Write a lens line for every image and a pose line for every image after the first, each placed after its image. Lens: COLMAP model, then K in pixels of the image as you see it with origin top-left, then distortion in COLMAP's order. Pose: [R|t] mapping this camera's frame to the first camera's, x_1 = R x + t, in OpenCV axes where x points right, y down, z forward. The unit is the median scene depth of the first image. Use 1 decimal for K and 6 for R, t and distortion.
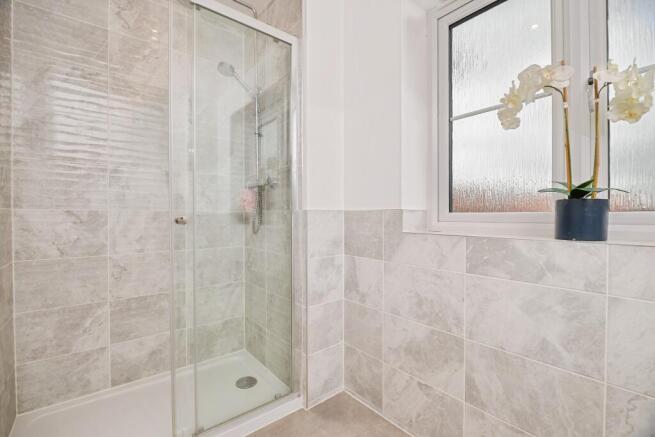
lens RADIAL K [[292.7, 0, 322.9], [0, 292.7, 220.3], [0, 0, 1]] dist [-0.000387, -0.004451]
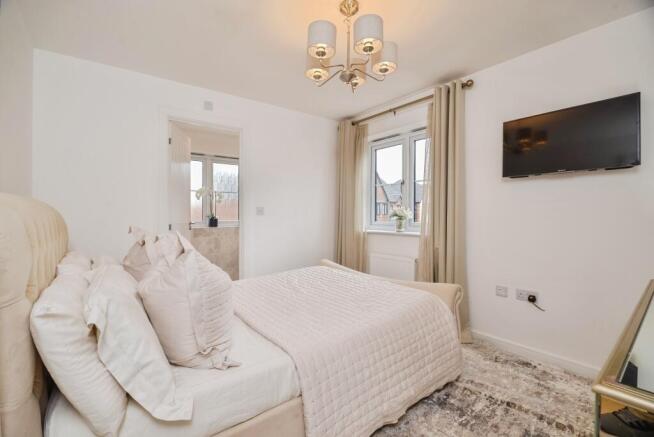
lens RADIAL K [[292.3, 0, 322.4], [0, 292.3, 220.3], [0, 0, 1]] dist [-0.000387, -0.004451]
pose [[0.005869, -0.011629, 0.999915, -3.235543], [0.036112, 0.999283, 0.011410, -0.027533], [-0.999331, 0.036042, 0.006285, -0.685593]]
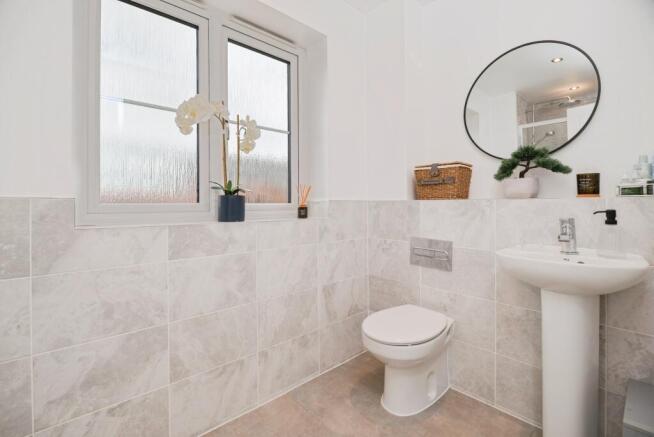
lens RADIAL K [[292.3, 0, 322.4], [0, 292.3, 220.3], [0, 0, 1]] dist [-0.000387, -0.004451]
pose [[-0.037644, -0.034372, 0.998700, -0.570203], [0.039073, 0.998593, 0.035841, 0.019832], [-0.998527, 0.040371, -0.036248, 0.477274]]
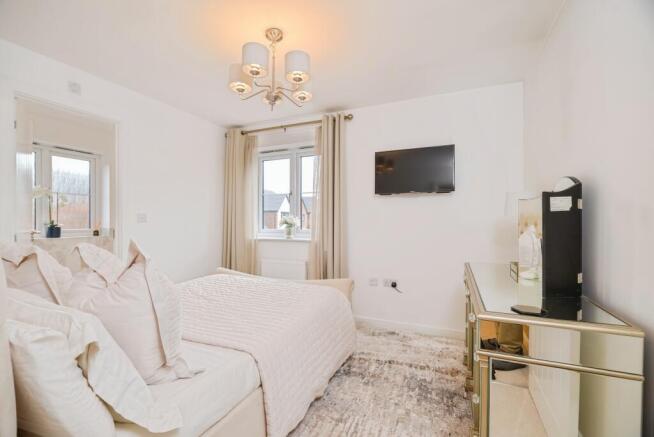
lens RADIAL K [[290.4, 0, 323.2], [0, 290.4, 227.8], [0, 0, 1]] dist [0.000002, -0.000042]
pose [[-0.457503, -0.009117, 0.889161, -3.323971], [0.032726, 0.999097, 0.027083, -0.039398], [-0.888606, 0.041490, -0.456791, -0.310807]]
